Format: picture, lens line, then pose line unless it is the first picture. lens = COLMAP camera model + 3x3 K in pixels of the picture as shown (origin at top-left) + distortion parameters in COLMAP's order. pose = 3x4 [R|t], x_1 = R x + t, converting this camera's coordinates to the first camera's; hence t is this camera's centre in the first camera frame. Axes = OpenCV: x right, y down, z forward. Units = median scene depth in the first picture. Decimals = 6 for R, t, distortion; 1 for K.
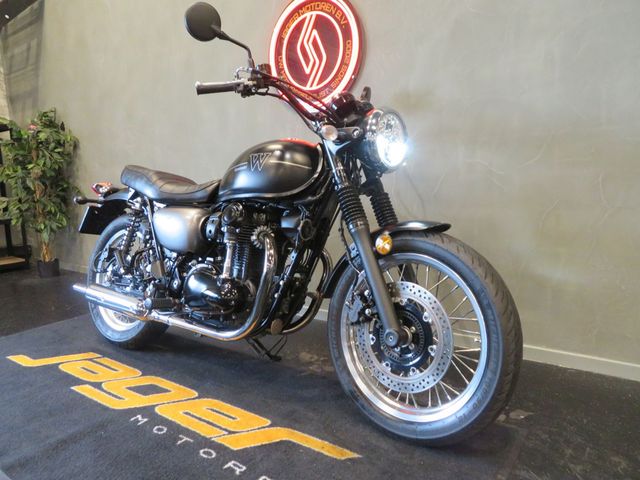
lens RADIAL K [[455.7, 0, 320.0], [0, 455.7, 240.0], [0, 0, 1]] dist [-0.006323, 0.004893]
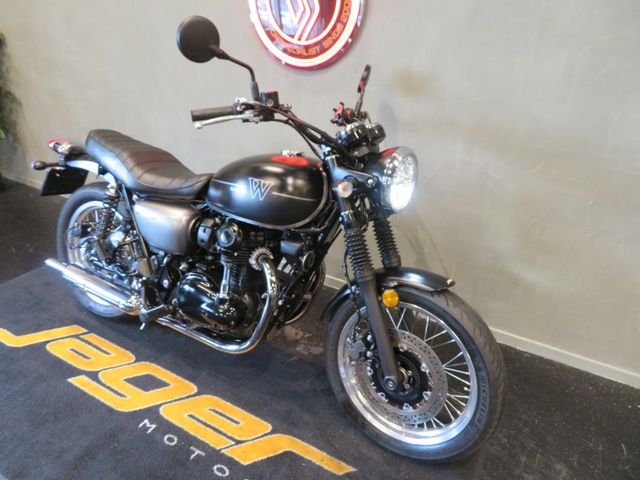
lens RADIAL K [[455.7, 0, 320.0], [0, 455.7, 240.0], [0, 0, 1]] dist [-0.006323, 0.004893]
pose [[0.992762, 0.010291, 0.119659, -0.125825], [-0.047200, 0.949585, 0.309935, -0.378530], [-0.110437, -0.313340, 0.943198, 0.076462]]
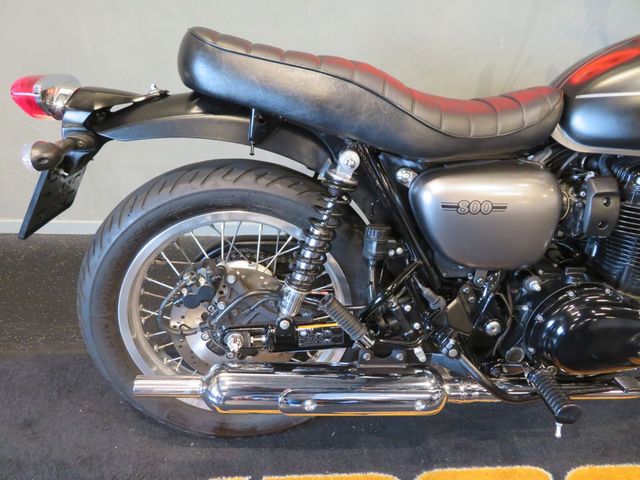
lens RADIAL K [[455.7, 0, 320.0], [0, 455.7, 240.0], [0, 0, 1]] dist [-0.006323, 0.004893]
pose [[0.773748, -0.300399, 0.557741, -0.852340], [0.022185, 0.892730, 0.450046, -0.260746], [-0.633105, -0.335848, 0.697412, 0.968621]]
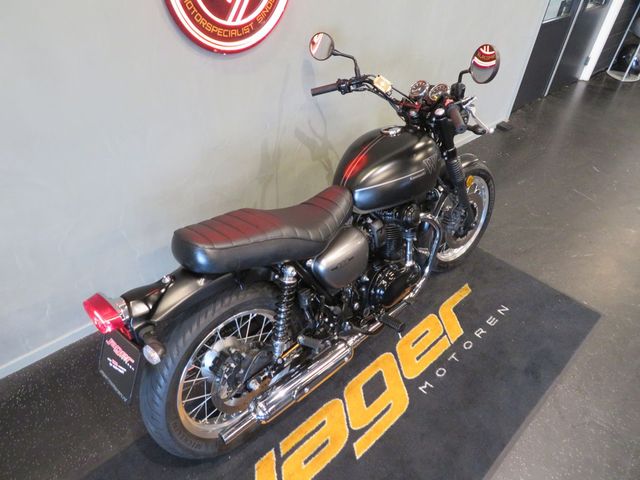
lens RADIAL K [[455.7, 0, 320.0], [0, 455.7, 240.0], [0, 0, 1]] dist [-0.006323, 0.004893]
pose [[0.168063, -0.582060, 0.795589, -1.246171], [0.063041, 0.811762, 0.580575, -0.726471], [-0.983758, -0.047419, 0.173121, 1.097603]]
